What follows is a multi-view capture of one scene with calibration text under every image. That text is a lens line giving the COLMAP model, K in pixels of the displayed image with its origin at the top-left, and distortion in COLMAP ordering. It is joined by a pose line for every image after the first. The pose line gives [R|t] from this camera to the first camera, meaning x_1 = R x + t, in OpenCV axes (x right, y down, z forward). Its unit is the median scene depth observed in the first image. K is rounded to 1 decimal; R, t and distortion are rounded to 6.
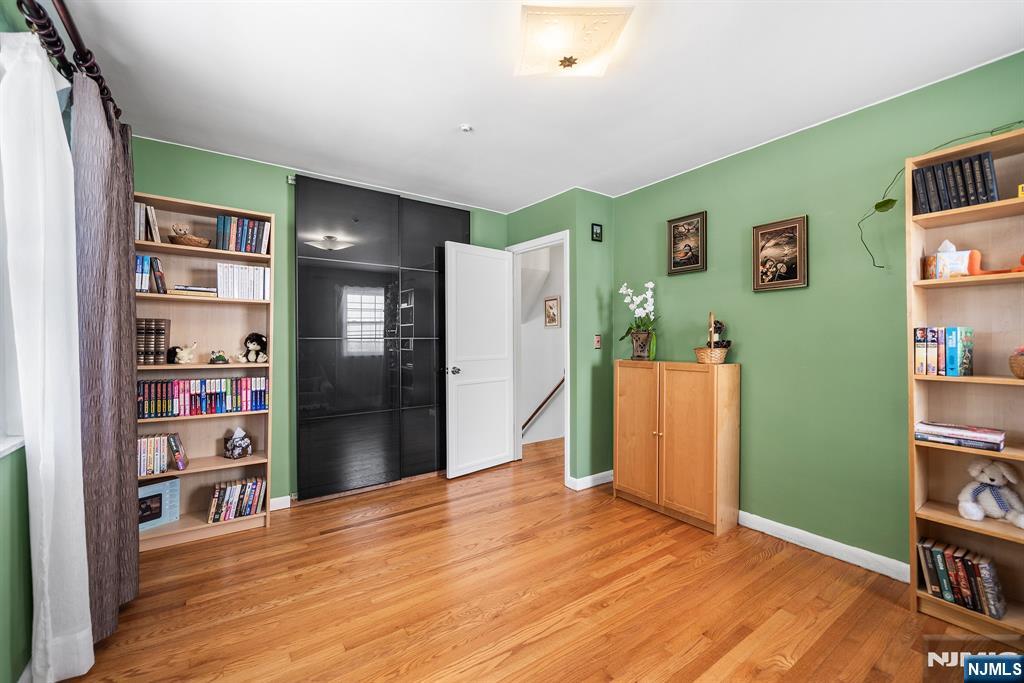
lens RADIAL K [[424.1, 0, 507.3], [0, 424.1, 330.3], [0, 0, 1]] dist [-0.000009, 0.000173]
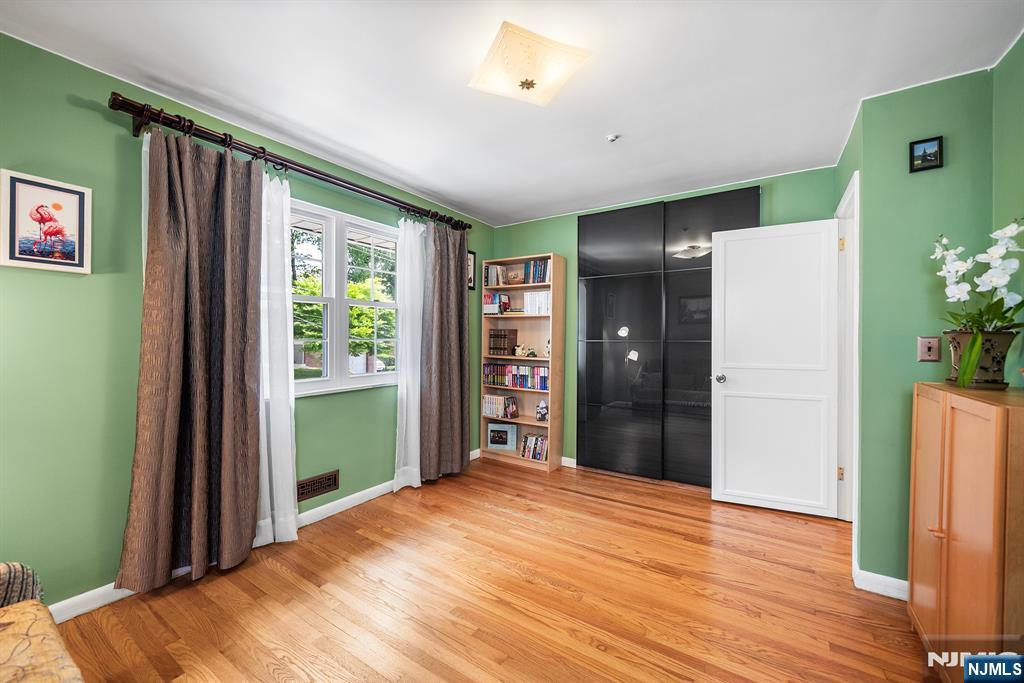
lens RADIAL K [[424.1, 0, 507.3], [0, 424.1, 330.3], [0, 0, 1]] dist [-0.000009, 0.000173]
pose [[0.336472, -0.018619, -0.941509, 0.753624], [0.013014, 0.999801, -0.015121, 0.003820], [0.941603, -0.007165, 0.336648, 0.398291]]
